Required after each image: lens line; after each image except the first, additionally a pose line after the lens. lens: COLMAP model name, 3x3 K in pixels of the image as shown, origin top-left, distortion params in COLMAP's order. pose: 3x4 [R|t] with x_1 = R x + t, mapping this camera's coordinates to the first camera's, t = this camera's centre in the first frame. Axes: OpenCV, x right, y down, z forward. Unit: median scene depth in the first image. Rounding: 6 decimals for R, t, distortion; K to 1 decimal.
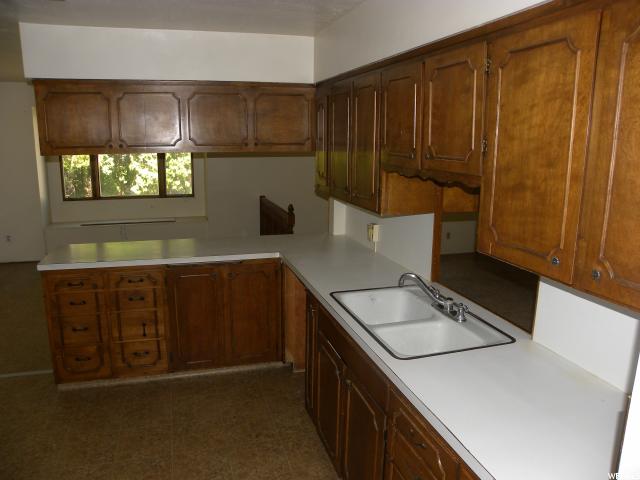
lens RADIAL K [[482.2, 0, 320.0], [0, 482.2, 240.0], [0, 0, 1]] dist [-0.153596, 0.086877]
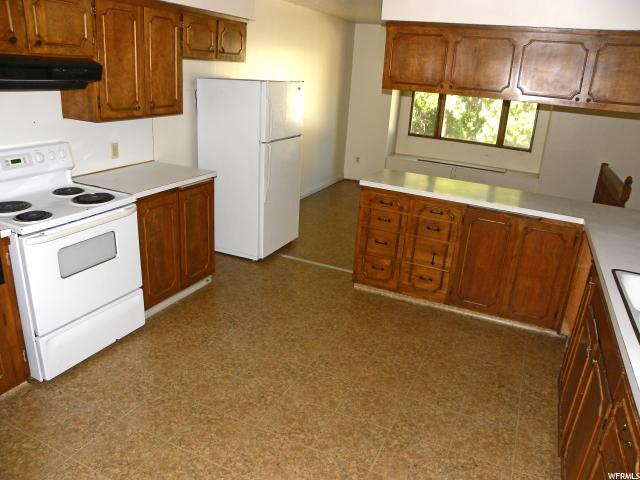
lens RADIAL K [[482.2, 0, 320.0], [0, 482.2, 240.0], [0, 0, 1]] dist [-0.153596, 0.086877]
pose [[0.747009, 0.256093, -0.613509, 0.098422], [-0.194060, 0.966634, 0.167209, 0.015678], [0.635860, -0.005849, 0.771782, -0.020091]]
